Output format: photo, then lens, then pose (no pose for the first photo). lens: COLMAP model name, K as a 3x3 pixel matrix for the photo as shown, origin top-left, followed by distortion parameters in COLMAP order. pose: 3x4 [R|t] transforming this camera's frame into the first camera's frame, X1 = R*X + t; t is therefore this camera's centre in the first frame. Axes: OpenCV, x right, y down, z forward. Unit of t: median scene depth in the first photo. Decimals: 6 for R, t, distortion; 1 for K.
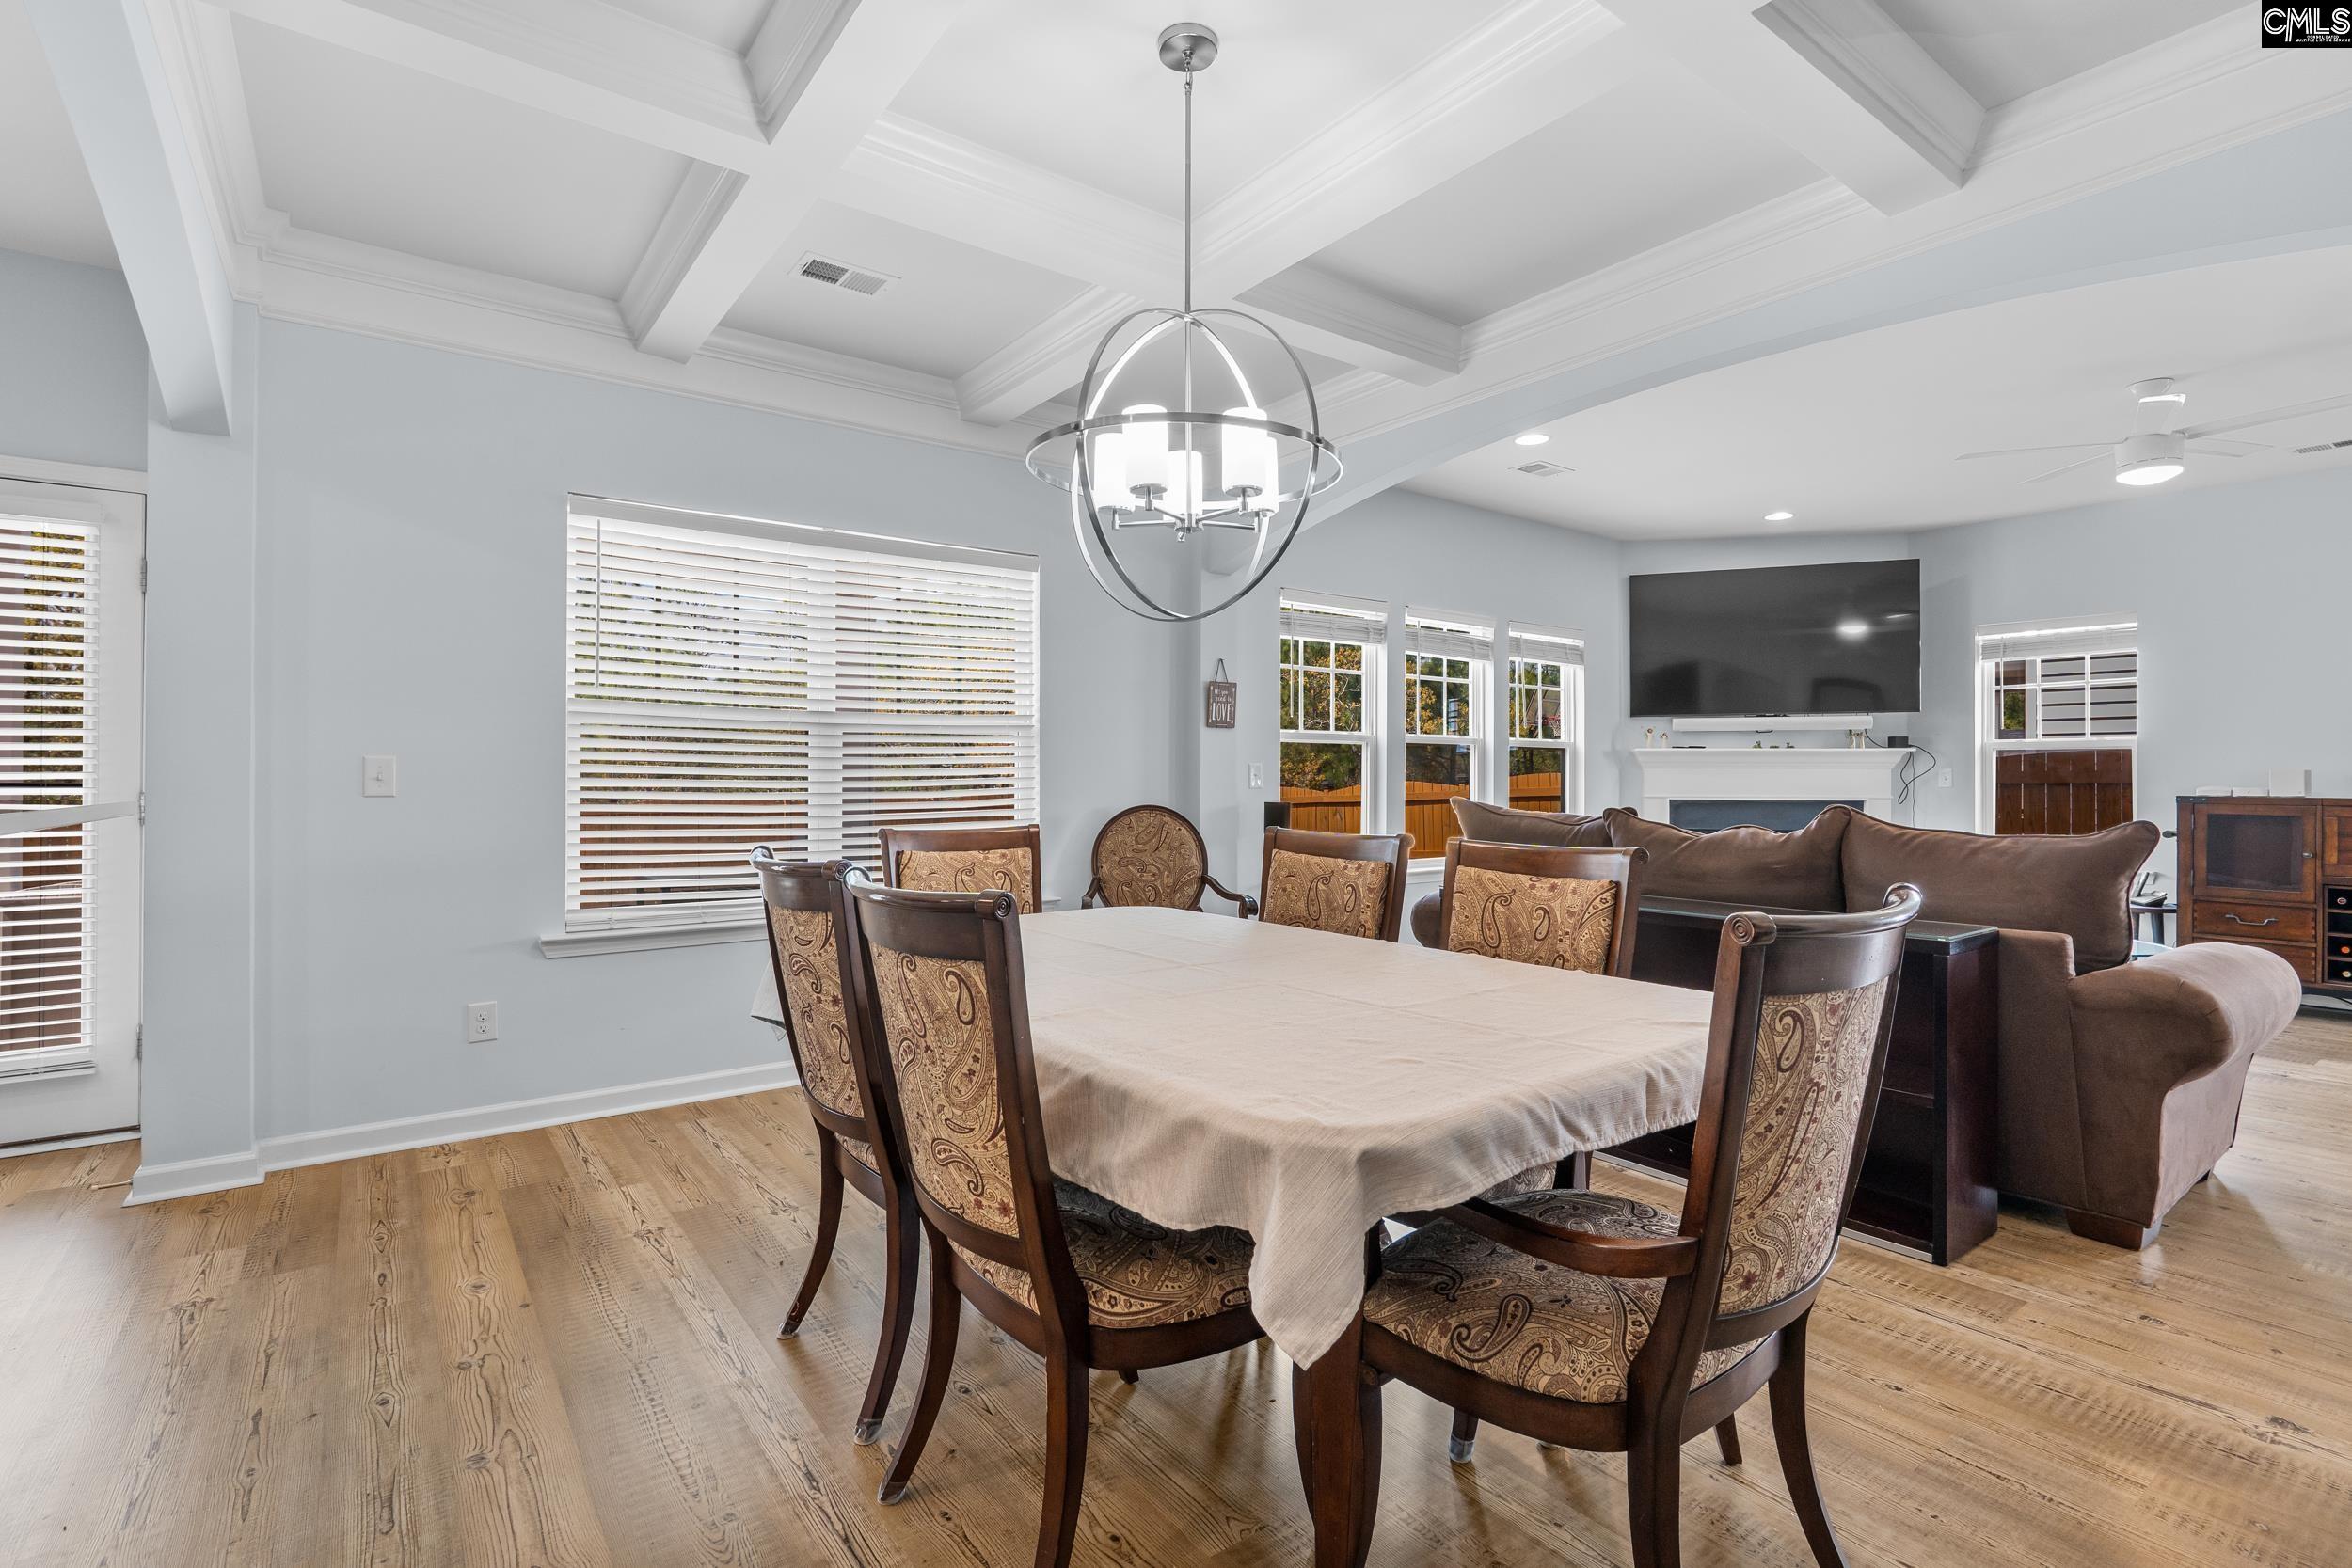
lens RADIAL K [[1104.3, 0, 1188.1], [0, 1104.3, 776.3], [0, 0, 1]] dist [-0.004666, 0.000684]
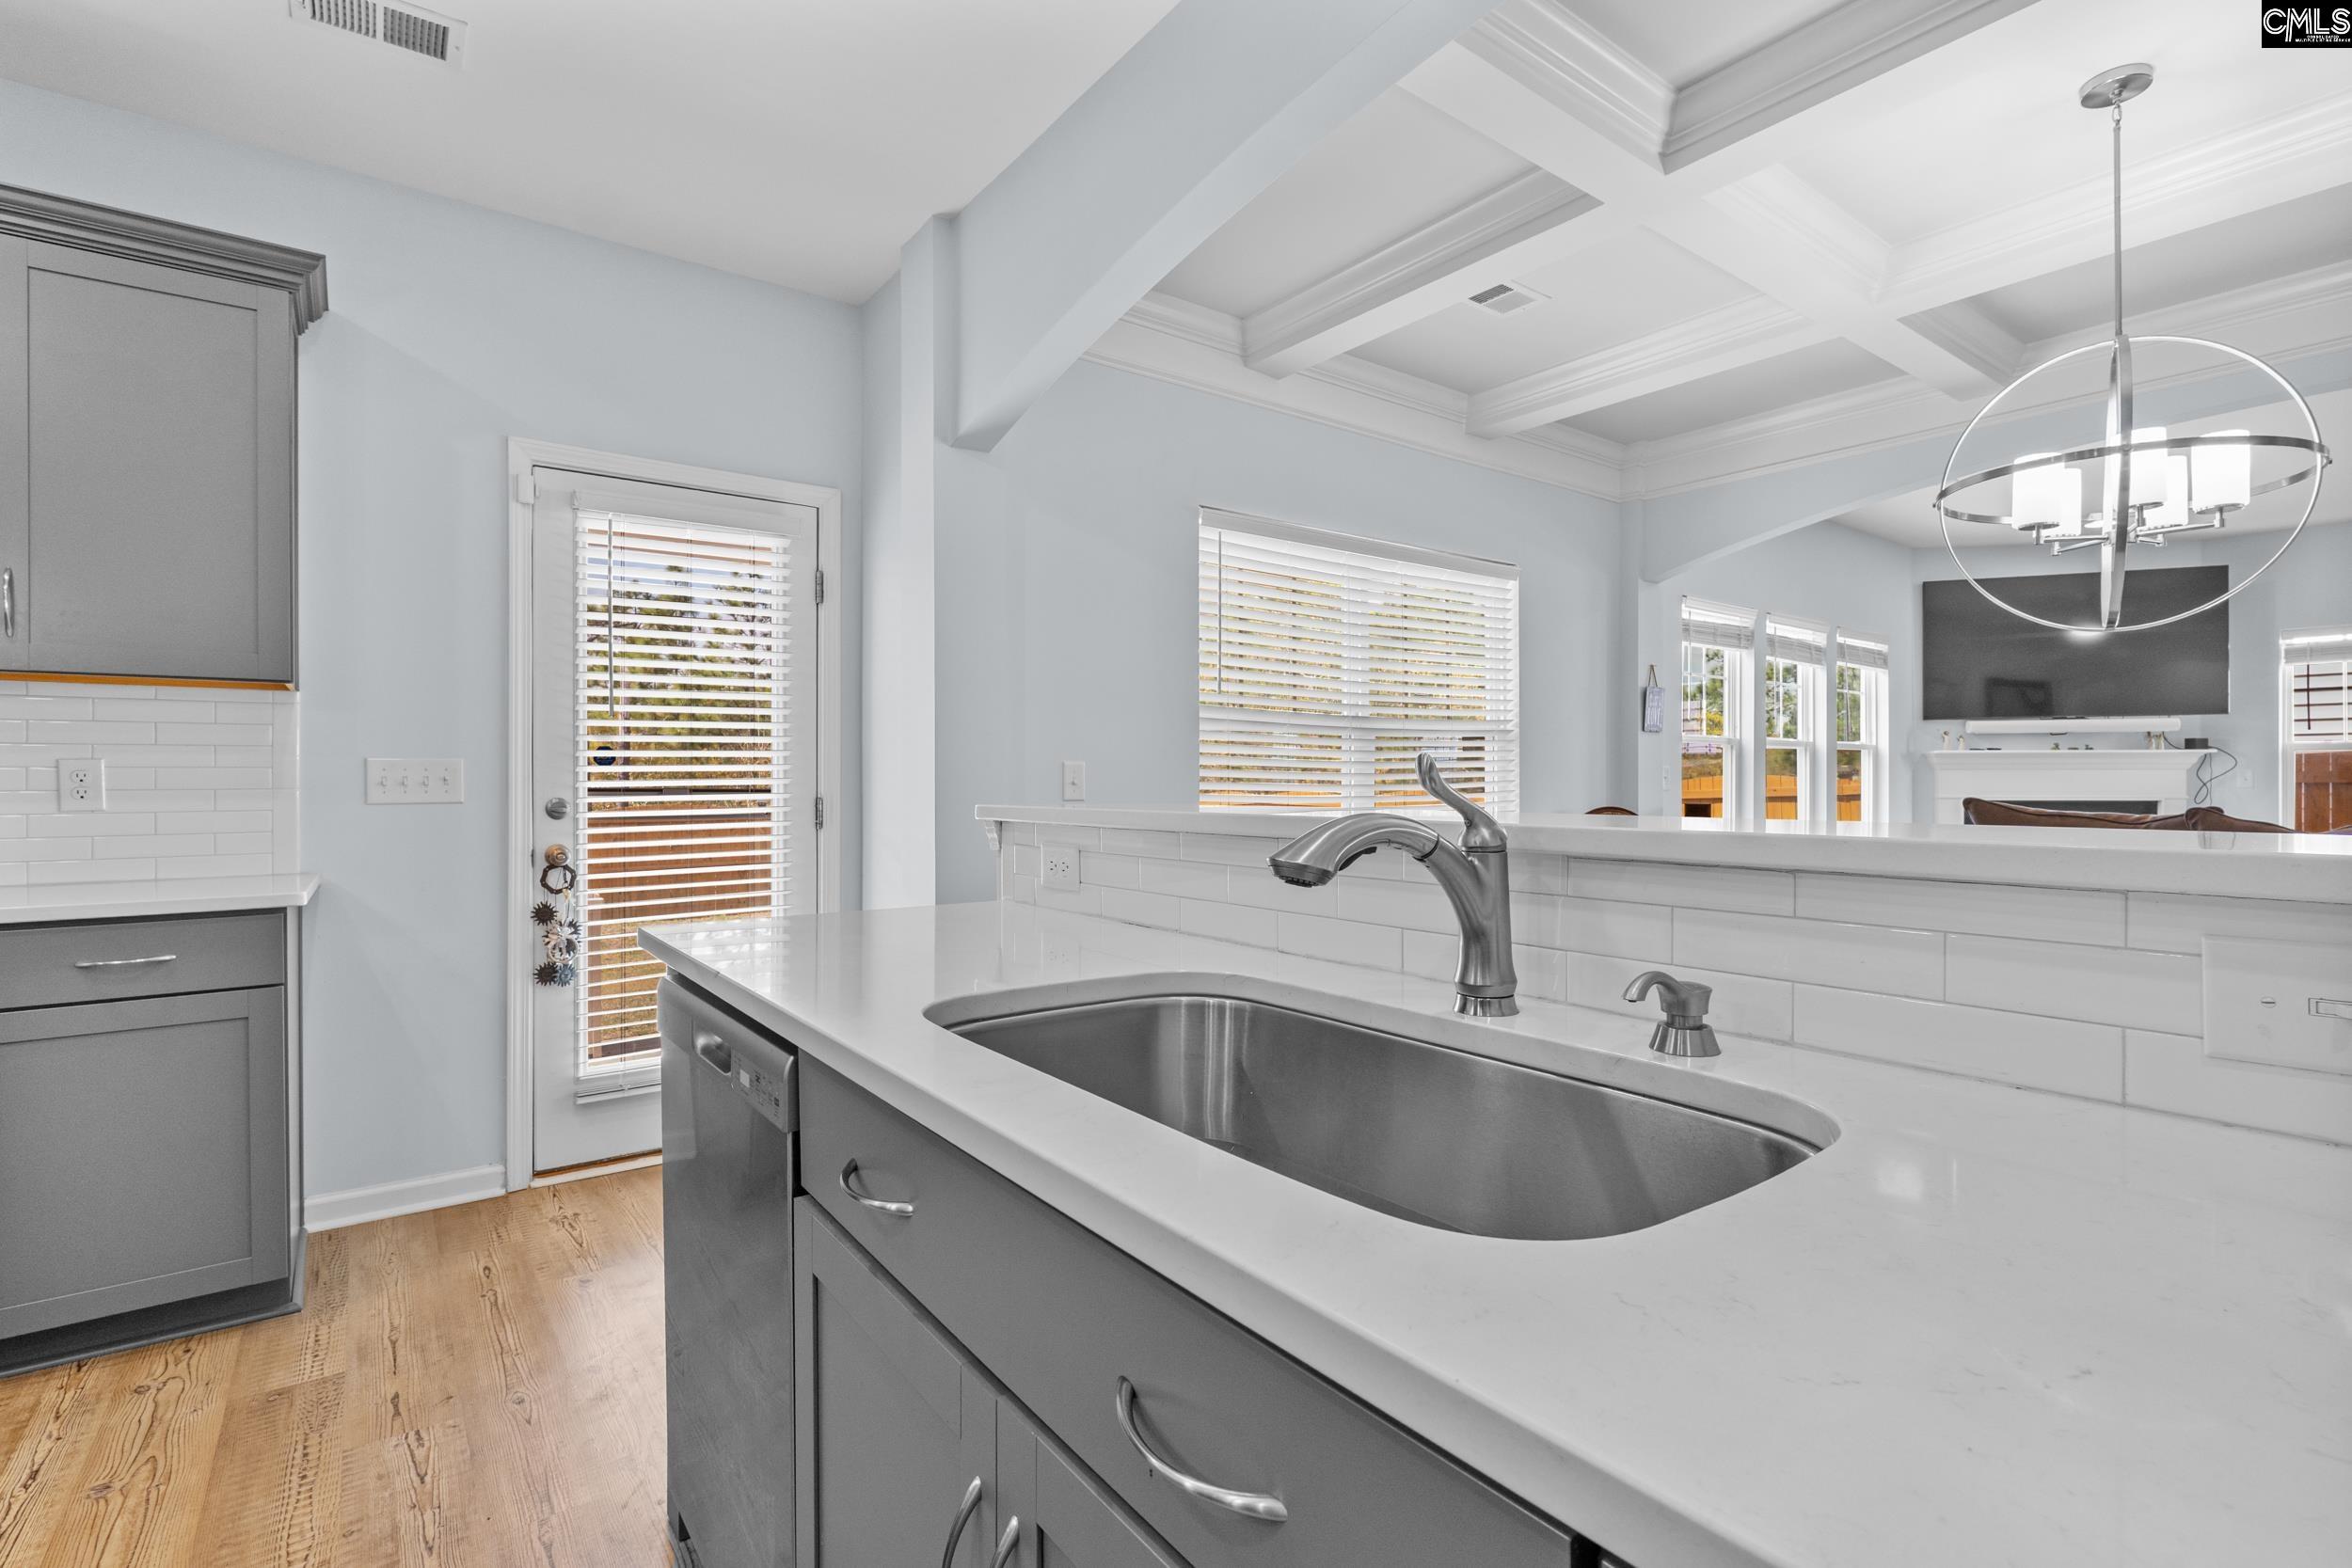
lens RADIAL K [[1096.5, 0, 1145.4], [0, 1096.5, 800.1], [0, 0, 1]] dist [-0.017151, -0.000207]
pose [[0.999905, -0.004104, -0.013176, -0.335616], [0.004324, 0.999852, 0.016663, 0.000530], [0.013106, -0.016718, 0.999774, -0.018223]]
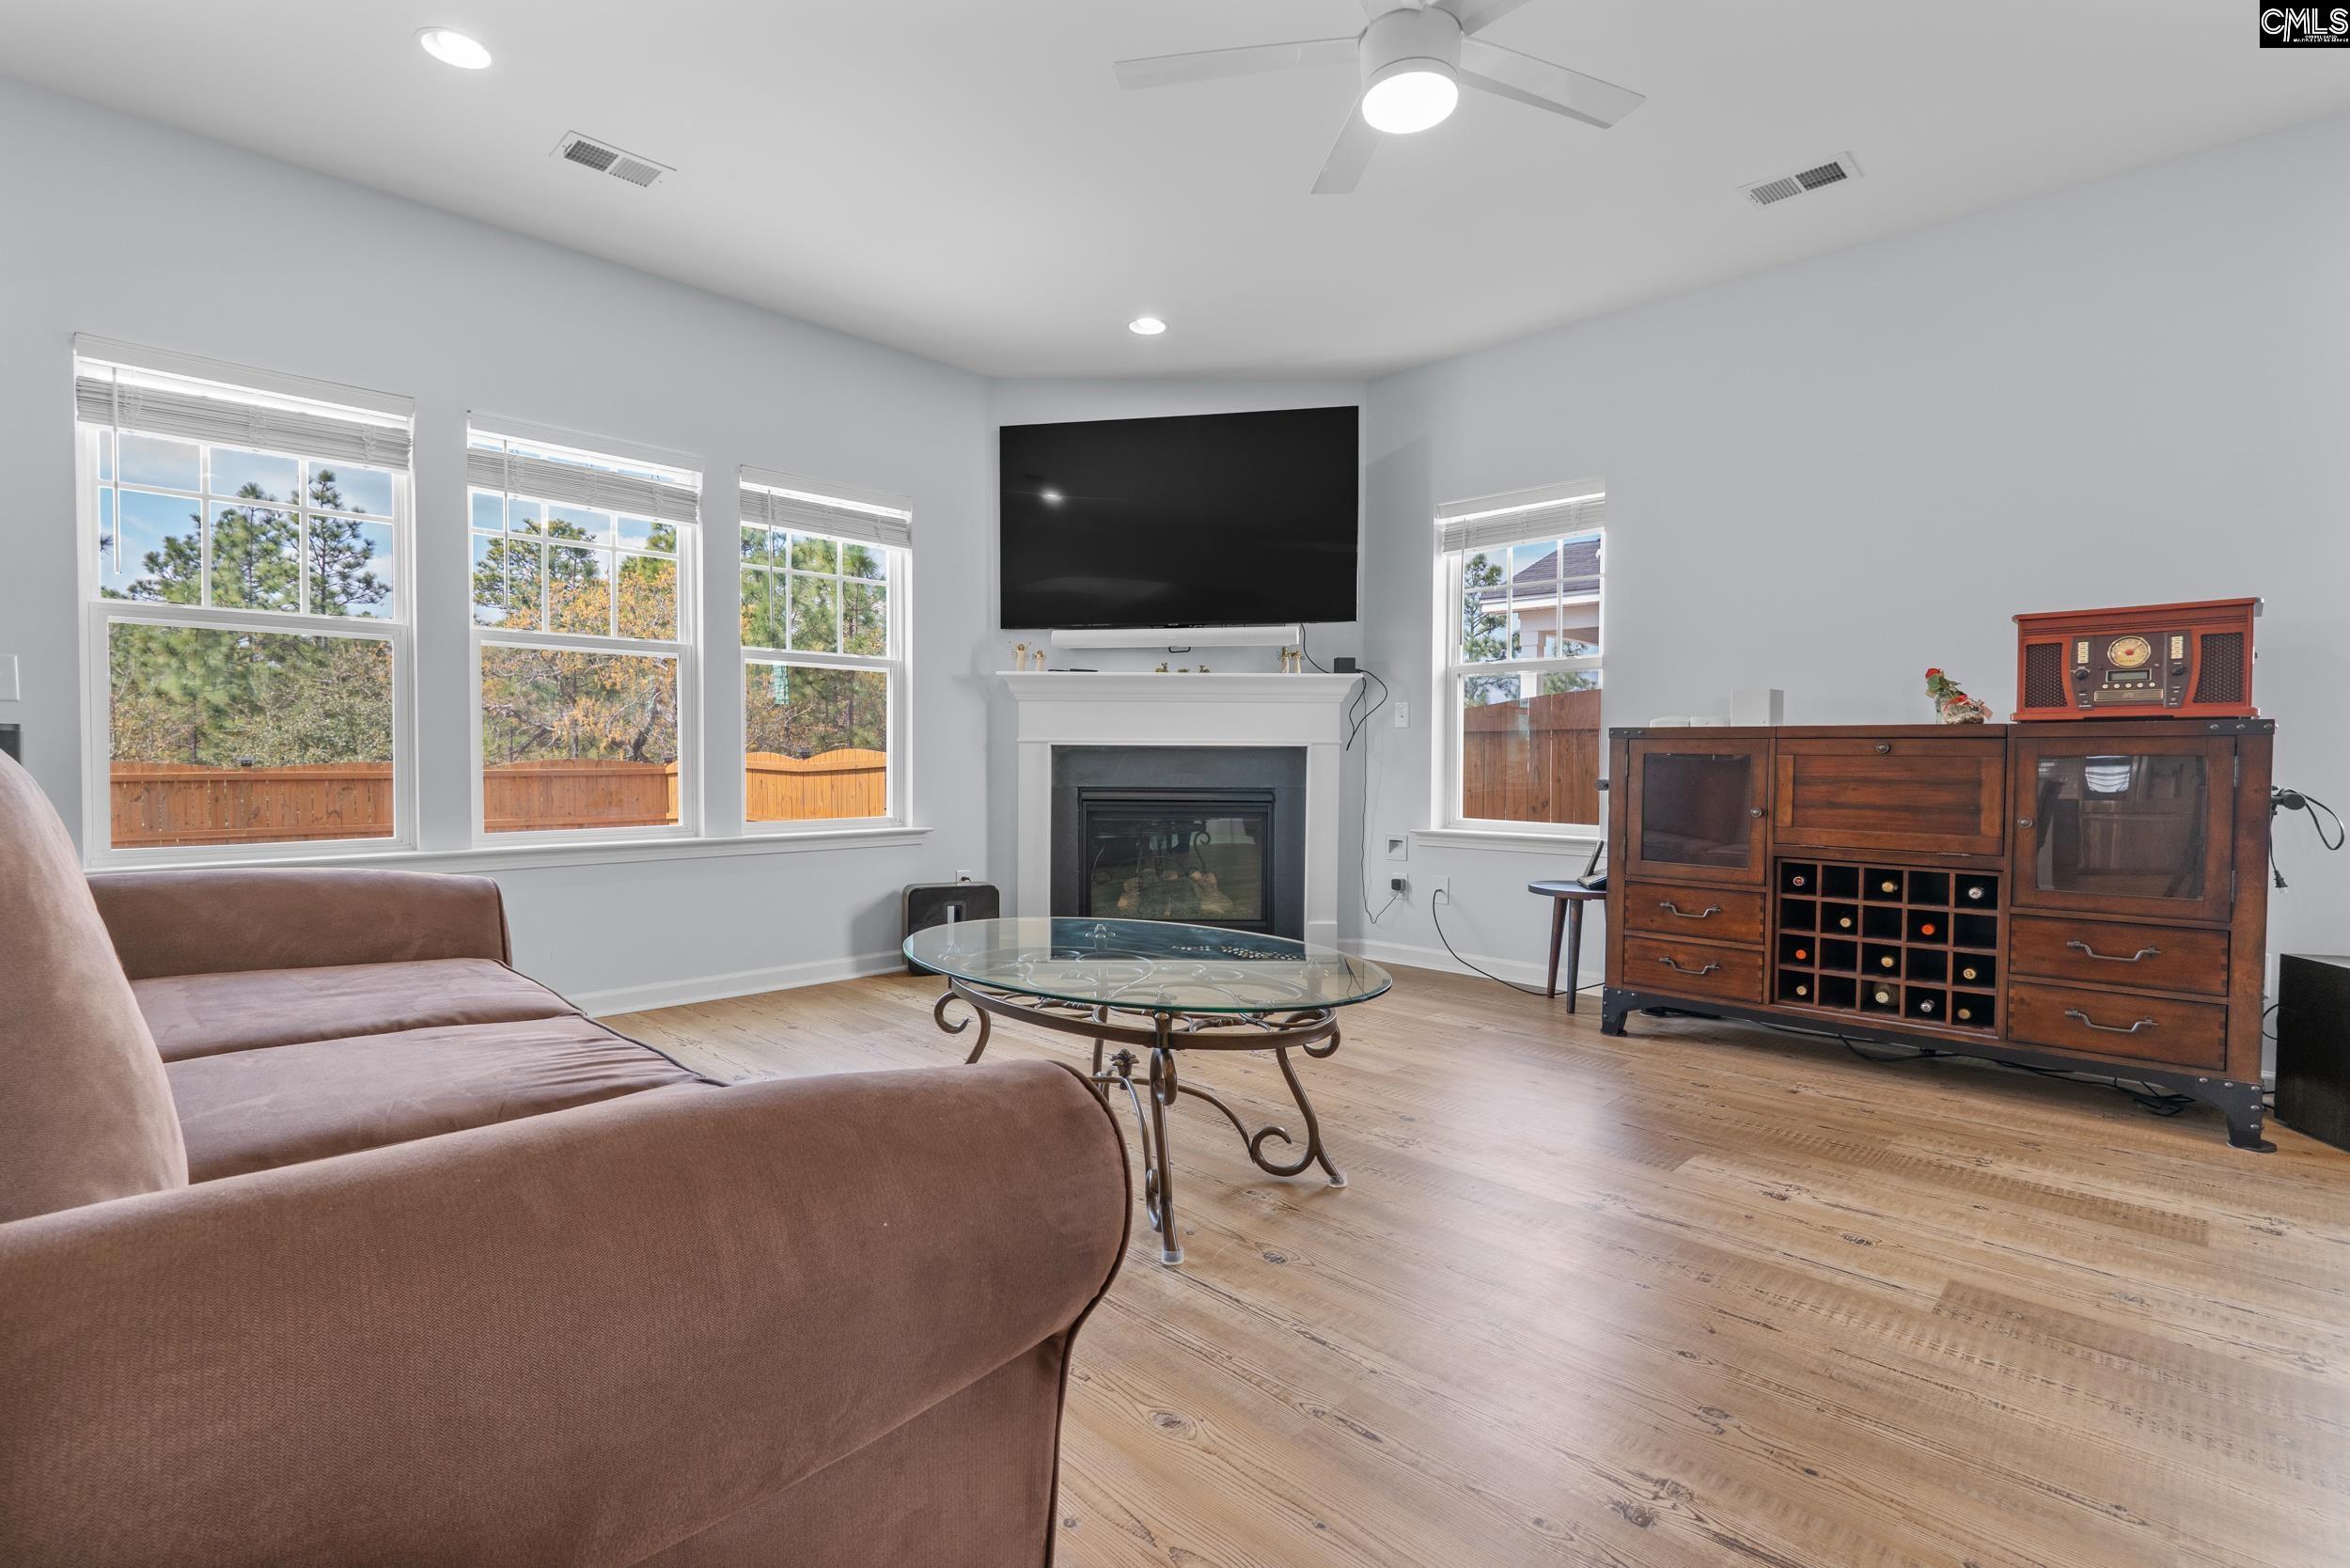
lens RADIAL K [[1103.5, 0, 1187.1], [0, 1103.5, 776.3], [0, 0, 1]] dist [-0.004666, 0.000684]
pose [[0.984895, -0.004253, 0.173100, 0.433419], [-0.000007, 0.999697, 0.024600, 0.025598], [-0.173152, -0.024230, 0.984597, 0.311379]]
